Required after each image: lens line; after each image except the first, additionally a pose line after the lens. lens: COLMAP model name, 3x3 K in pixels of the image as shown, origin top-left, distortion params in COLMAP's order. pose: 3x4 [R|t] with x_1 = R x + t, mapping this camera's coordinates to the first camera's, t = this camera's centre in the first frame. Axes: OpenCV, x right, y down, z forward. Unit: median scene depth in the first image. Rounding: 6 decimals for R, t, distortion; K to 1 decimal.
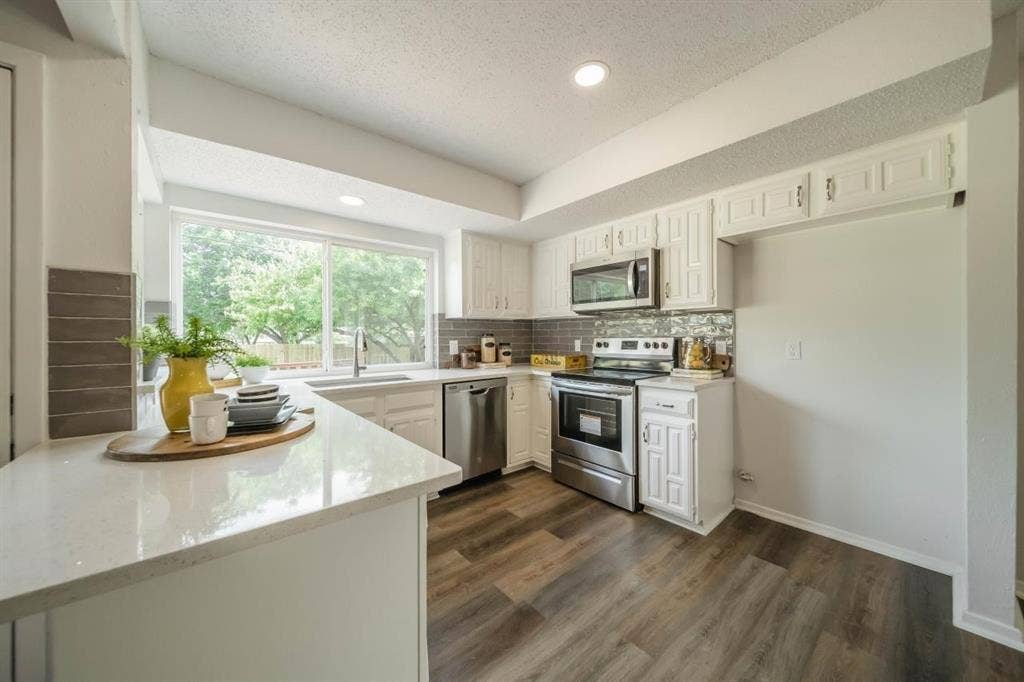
lens RADIAL K [[364.9, 0, 506.7], [0, 364.9, 335.4], [0, 0, 1]] dist [-0.002563, -0.000995]
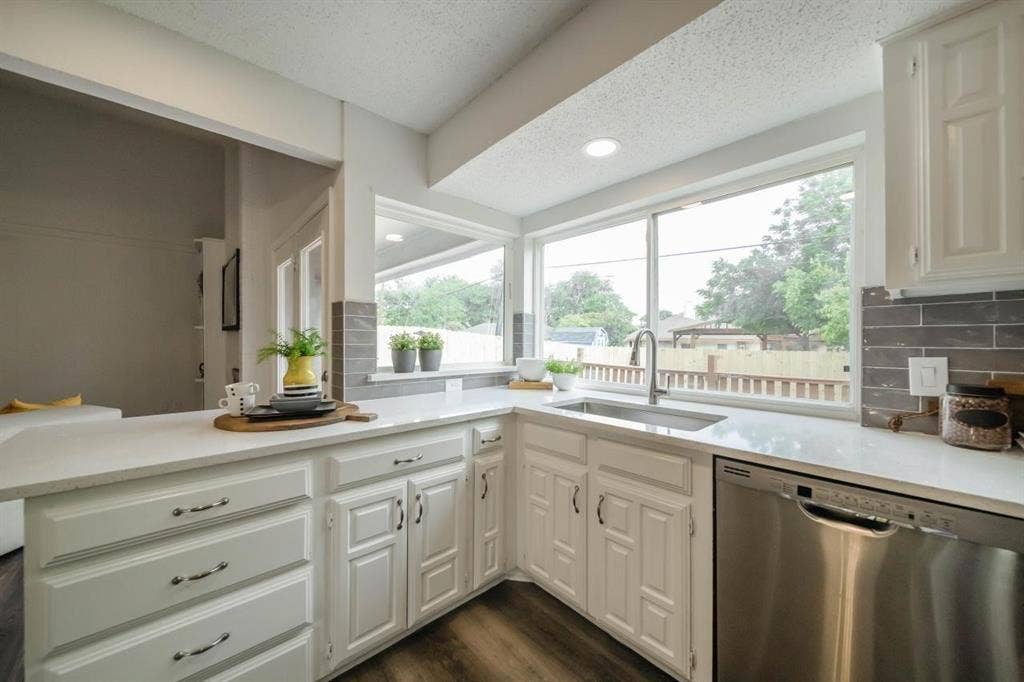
lens RADIAL K [[364.9, 0, 532.7], [0, 364.9, 344.0], [0, 0, 1]] dist [-0.002563, -0.000995]
pose [[0.058193, 0.010811, -0.998247, 0.231320], [-0.002557, 0.999940, 0.010681, -0.002136], [0.998302, 0.001931, 0.058217, 0.722407]]
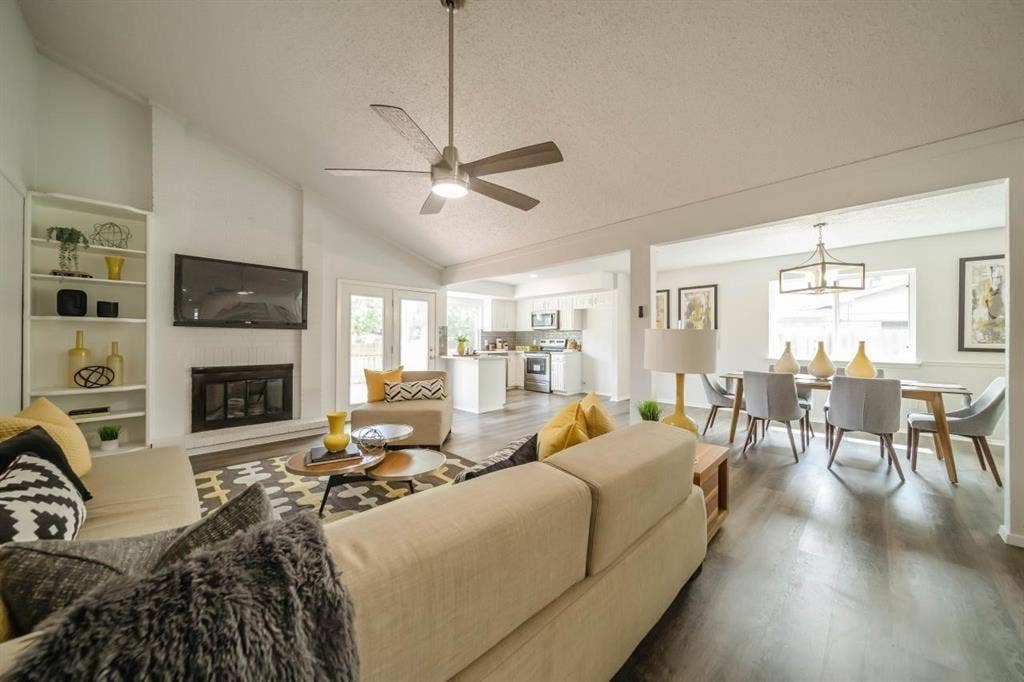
lens RADIAL K [[364.9, 0, 508.7], [0, 364.9, 336.3], [0, 0, 1]] dist [-0.002563, -0.000995]
pose [[0.996968, 0.004017, 0.077711, -0.227617], [-0.003676, 0.999983, -0.004529, -0.001228], [-0.077728, 0.004229, 0.996966, -1.910746]]
